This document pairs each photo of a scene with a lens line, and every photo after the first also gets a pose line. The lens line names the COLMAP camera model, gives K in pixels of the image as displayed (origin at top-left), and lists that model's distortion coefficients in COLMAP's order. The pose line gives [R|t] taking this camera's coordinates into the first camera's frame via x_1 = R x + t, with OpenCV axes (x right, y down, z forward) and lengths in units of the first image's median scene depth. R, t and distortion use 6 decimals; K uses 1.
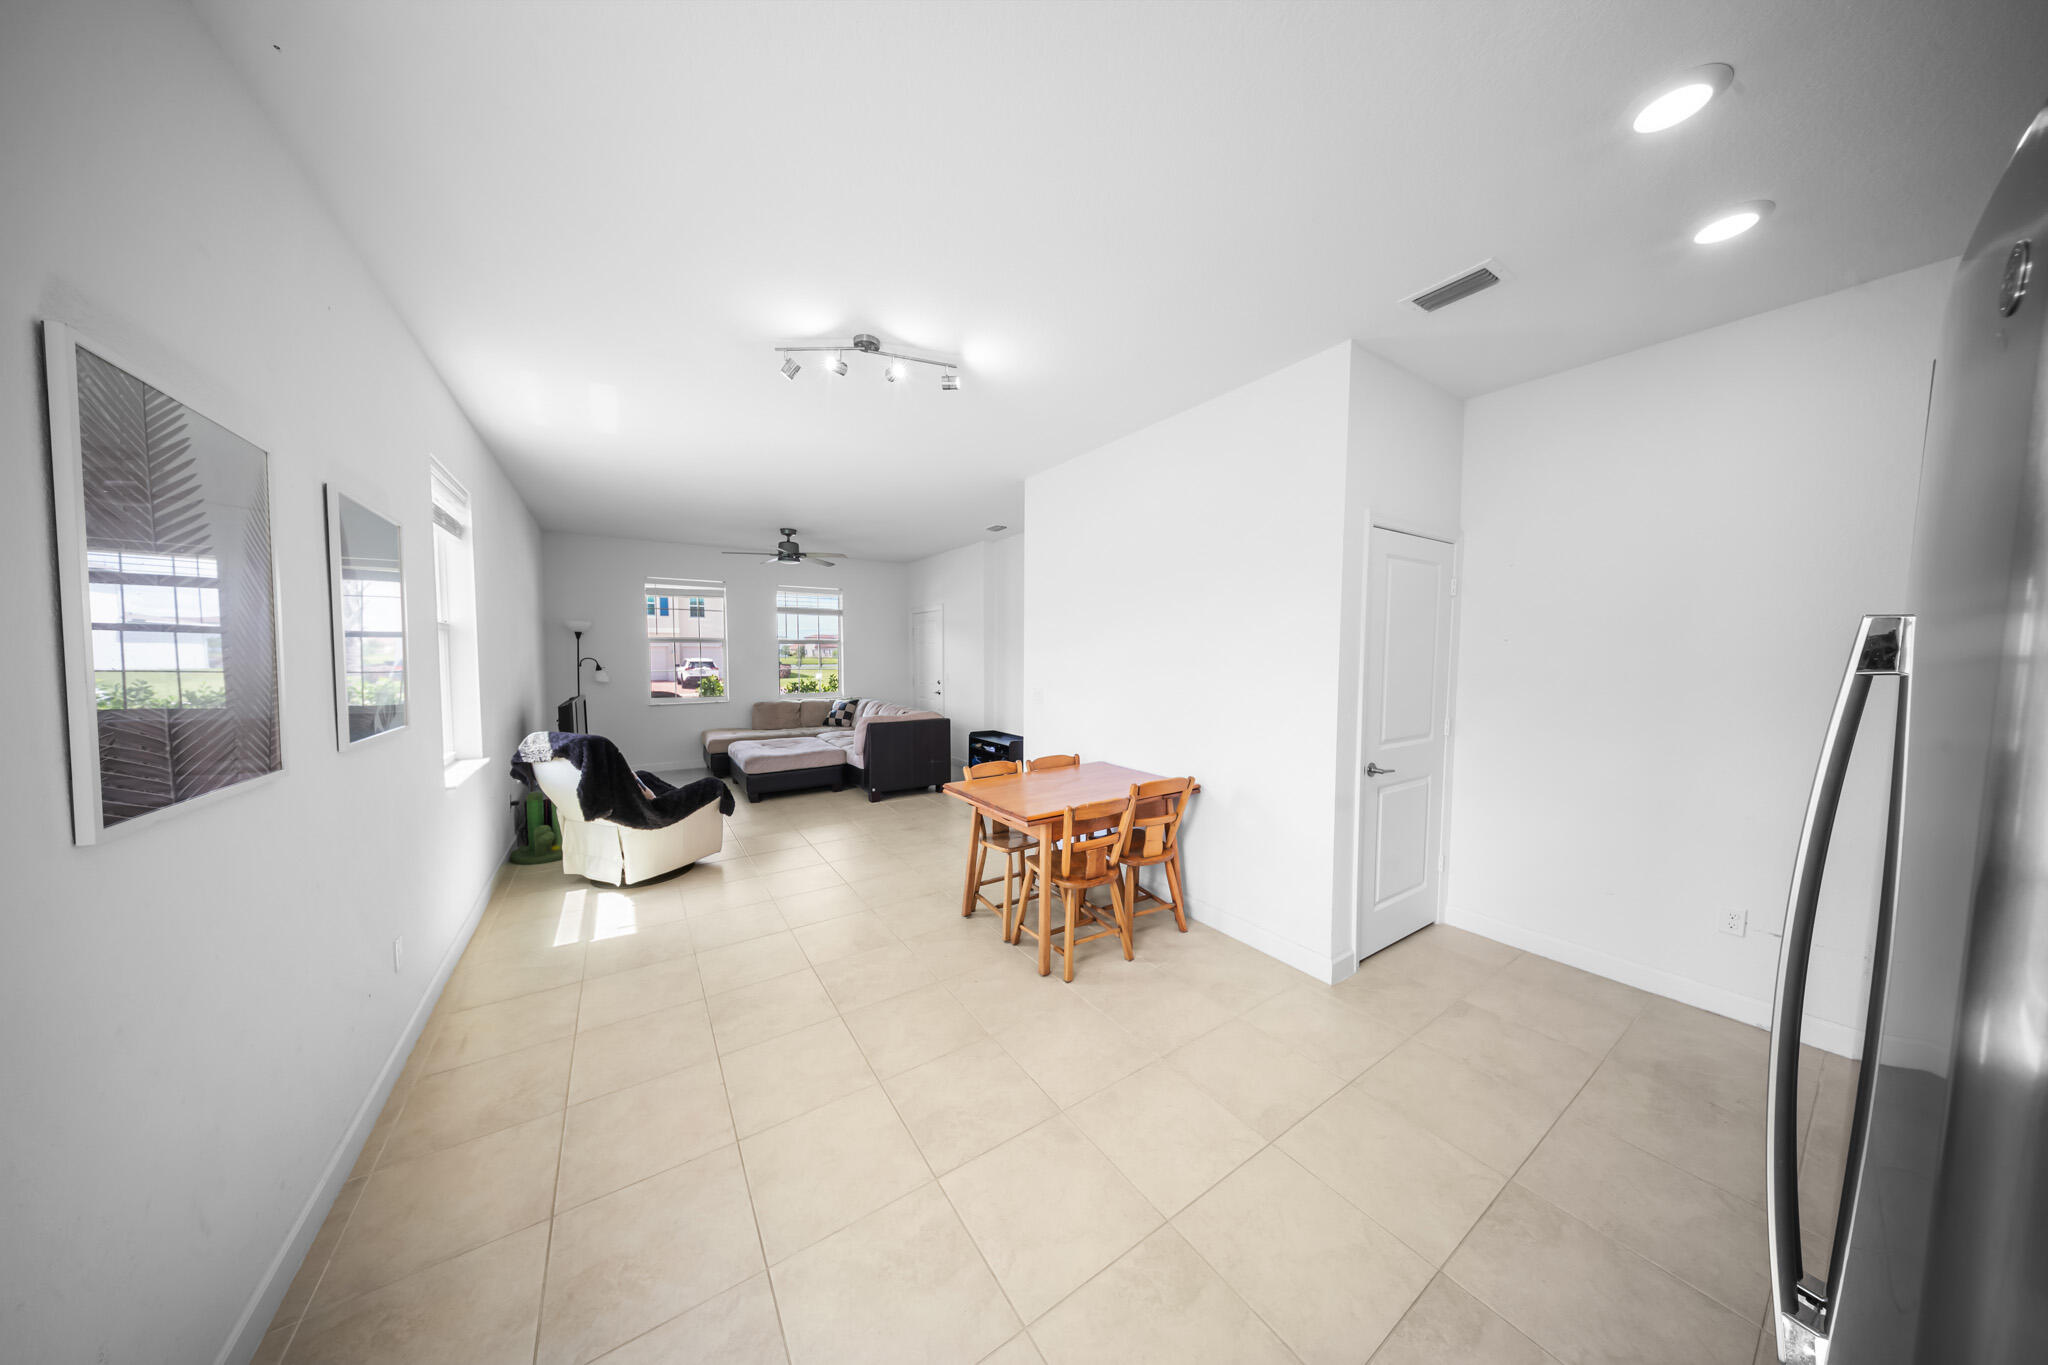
lens RADIAL K [[601.4, 0, 1020.8], [0, 601.4, 679.8], [0, 0, 1]] dist [-0.000509, -0.000045]
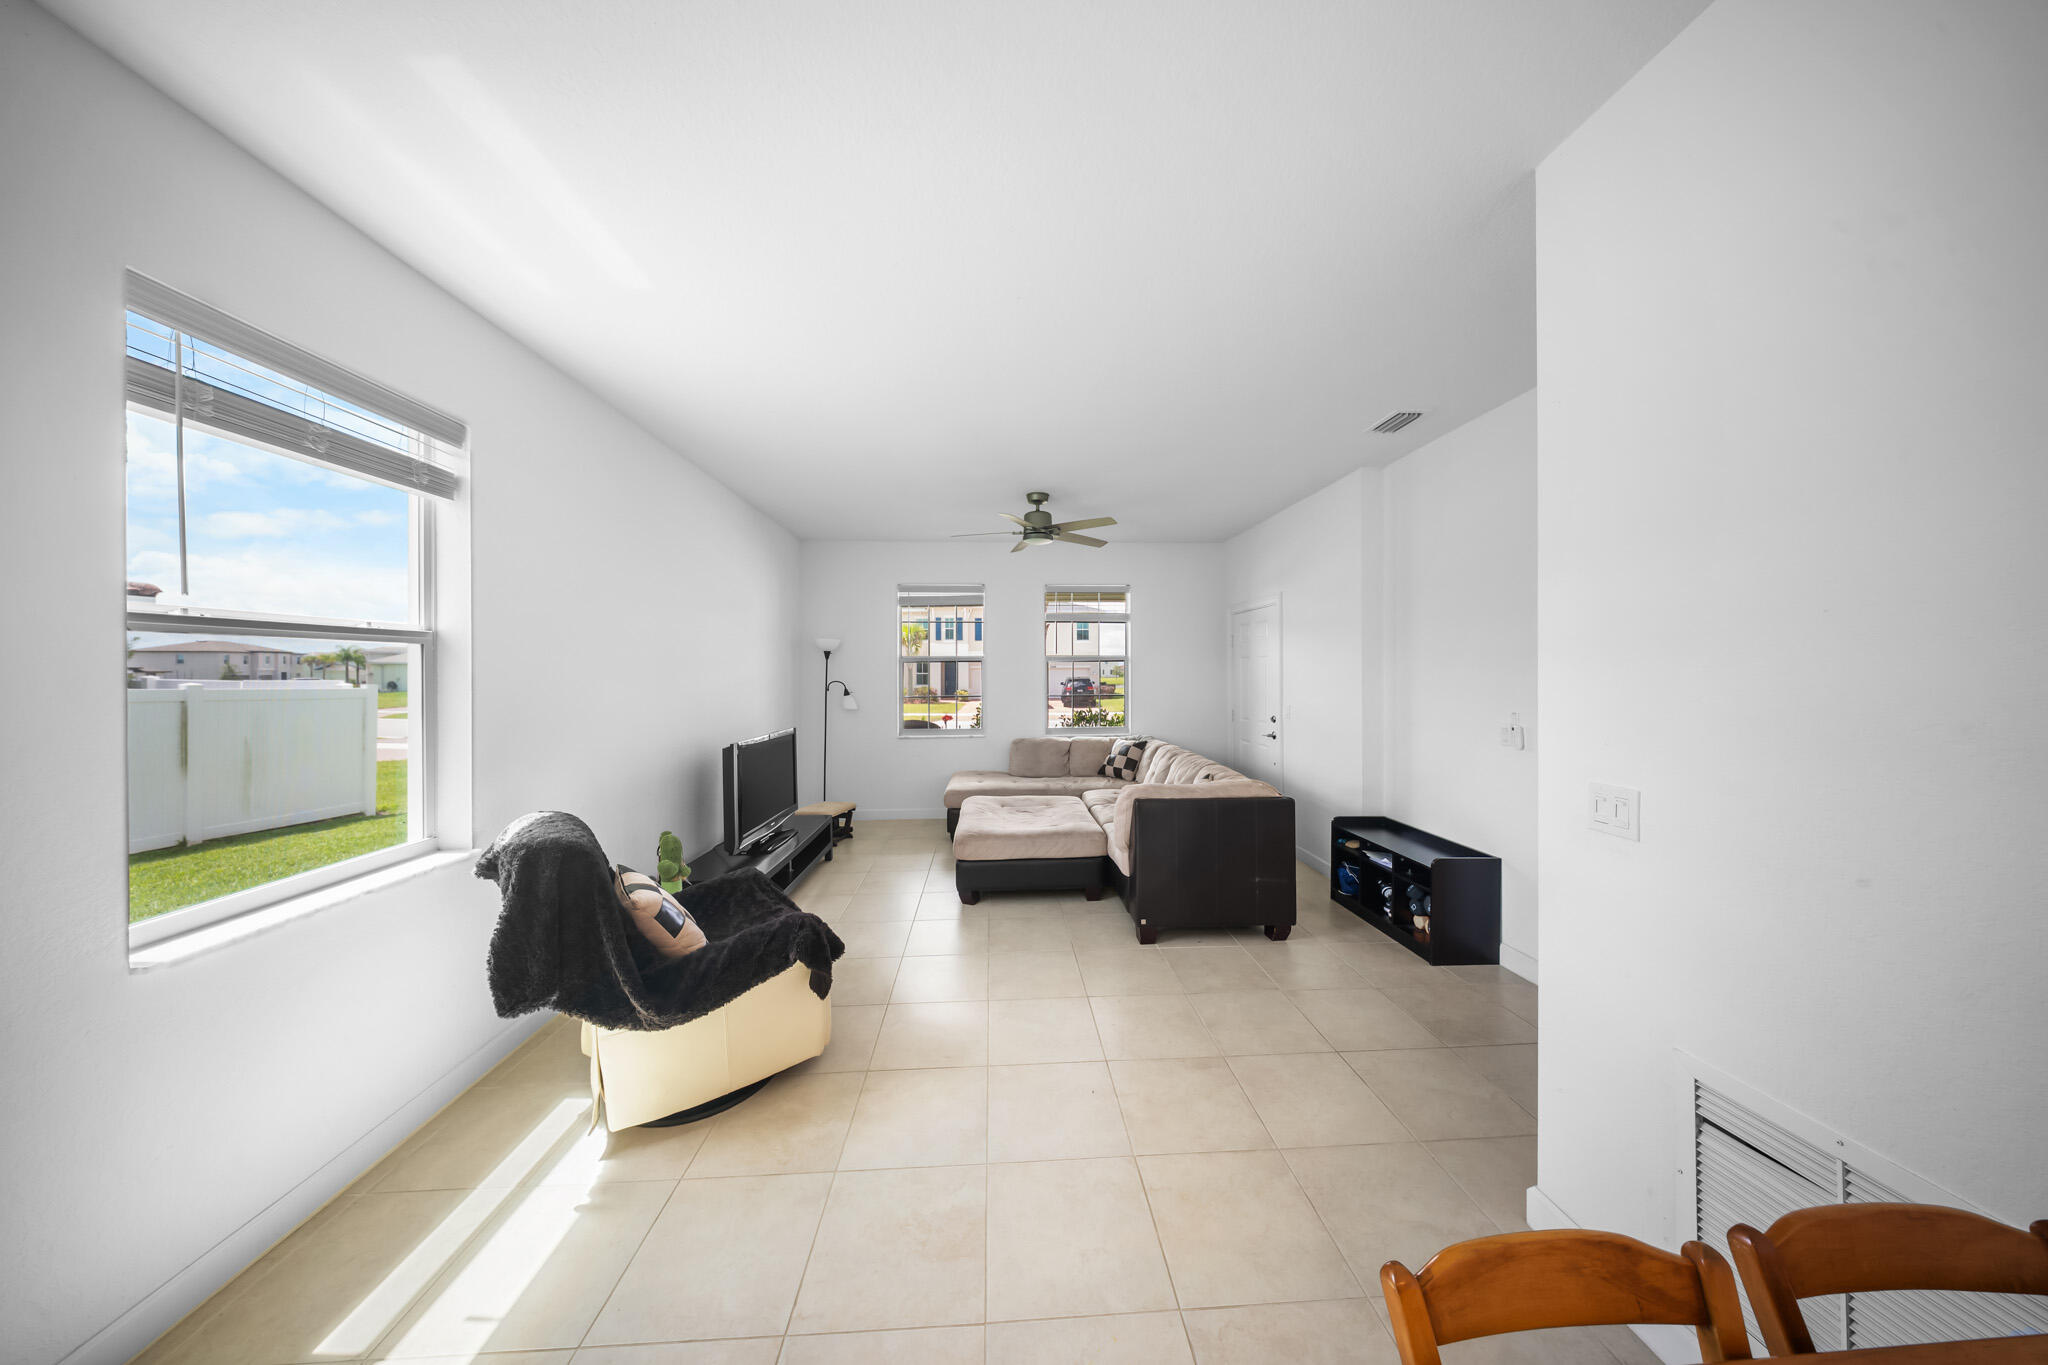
lens RADIAL K [[601.4, 0, 1020.8], [0, 601.4, 679.8], [0, 0, 1]] dist [-0.000509, -0.000045]
pose [[0.858841, -0.001267, -0.512241, -0.050587], [-0.015321, 0.999486, -0.028161, -0.018116], [0.512014, 0.032034, 0.858380, 0.399190]]
